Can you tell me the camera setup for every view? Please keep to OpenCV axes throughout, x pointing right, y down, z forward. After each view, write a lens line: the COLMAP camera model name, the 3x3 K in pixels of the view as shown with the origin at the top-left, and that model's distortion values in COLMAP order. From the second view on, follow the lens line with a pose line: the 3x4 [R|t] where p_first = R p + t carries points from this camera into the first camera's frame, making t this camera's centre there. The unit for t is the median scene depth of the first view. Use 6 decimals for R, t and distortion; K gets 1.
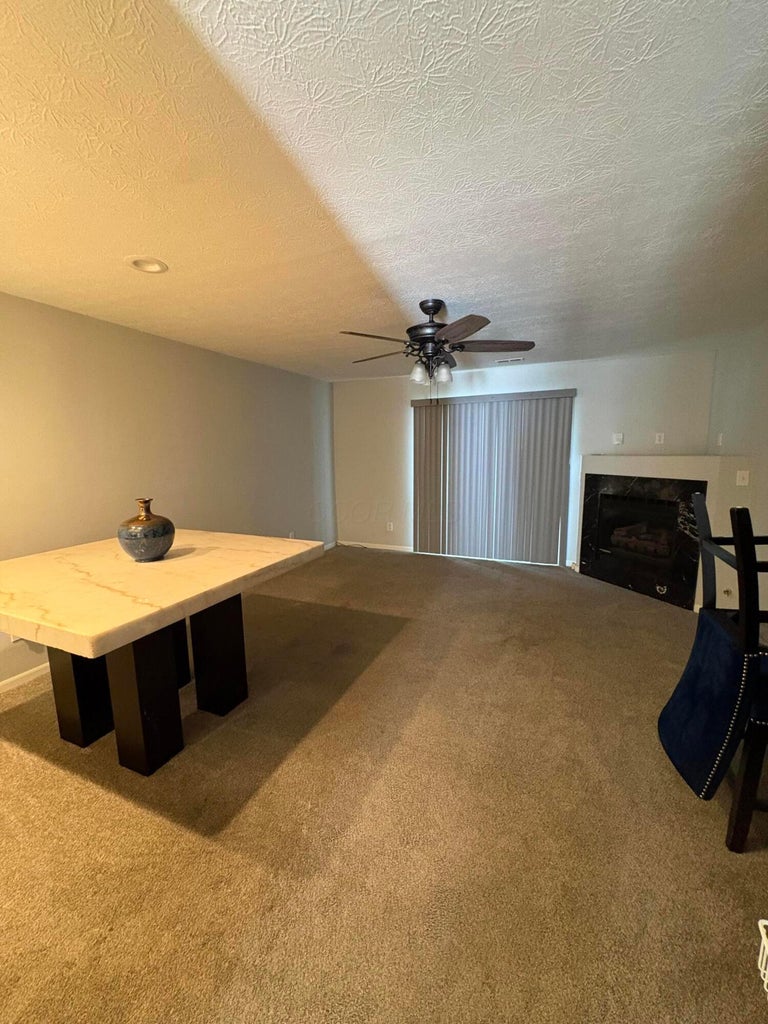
lens RADIAL K [[407.0, 0, 384.0], [0, 407.0, 512.0], [0, 0, 1]] dist [-0.001494, -0.000229]
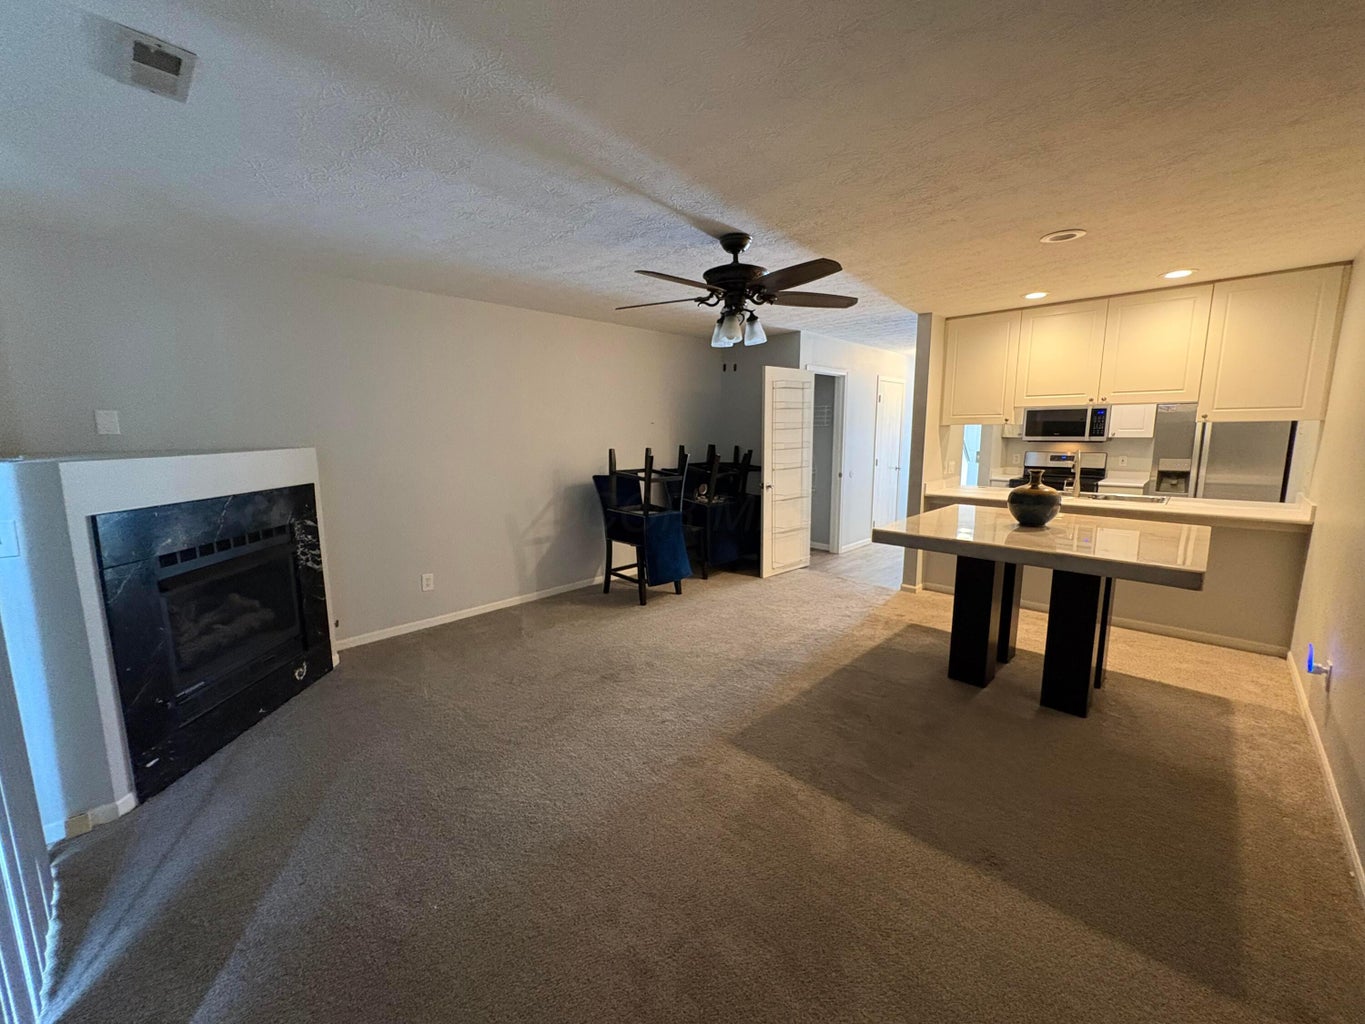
lens RADIAL K [[542.6, 0, 682.5], [0, 542.6, 512.0], [0, 0, 1]] dist [-0.001494, -0.000229]
pose [[-0.936139, -0.034665, 0.349917, -0.121884], [0.068987, 0.957682, 0.279437, -0.231876], [-0.344796, 0.285732, -0.894132, 1.535481]]
